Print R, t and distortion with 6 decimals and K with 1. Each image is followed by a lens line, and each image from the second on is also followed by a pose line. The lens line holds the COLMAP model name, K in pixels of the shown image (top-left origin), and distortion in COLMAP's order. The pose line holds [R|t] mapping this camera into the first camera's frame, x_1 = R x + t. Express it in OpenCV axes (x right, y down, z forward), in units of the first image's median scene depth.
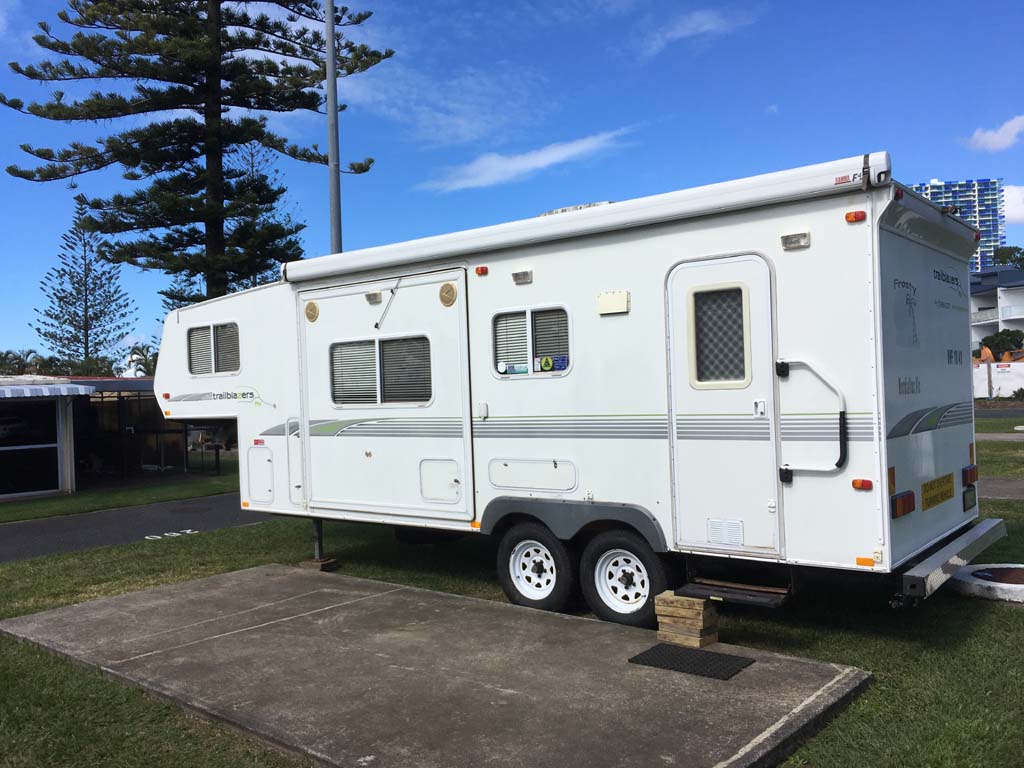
lens RADIAL K [[872.5, 0, 504.5], [0, 872.5, 385.3], [0, 0, 1]] dist [0.069665, -0.102318]
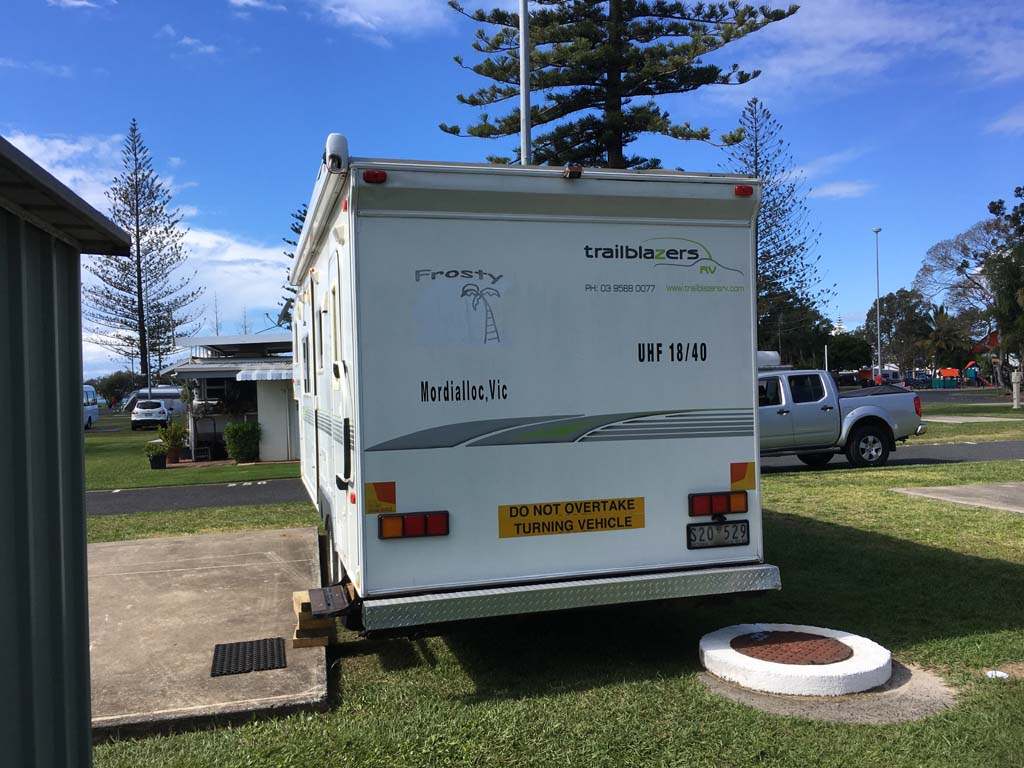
lens RADIAL K [[872.5, 0, 504.5], [0, 872.5, 385.3], [0, 0, 1]] dist [0.069665, -0.102318]
pose [[0.811336, 0.011246, -0.584471, 0.868396], [0.005399, 0.999628, 0.026730, -0.020636], [0.584555, -0.024842, 0.810974, 0.295945]]
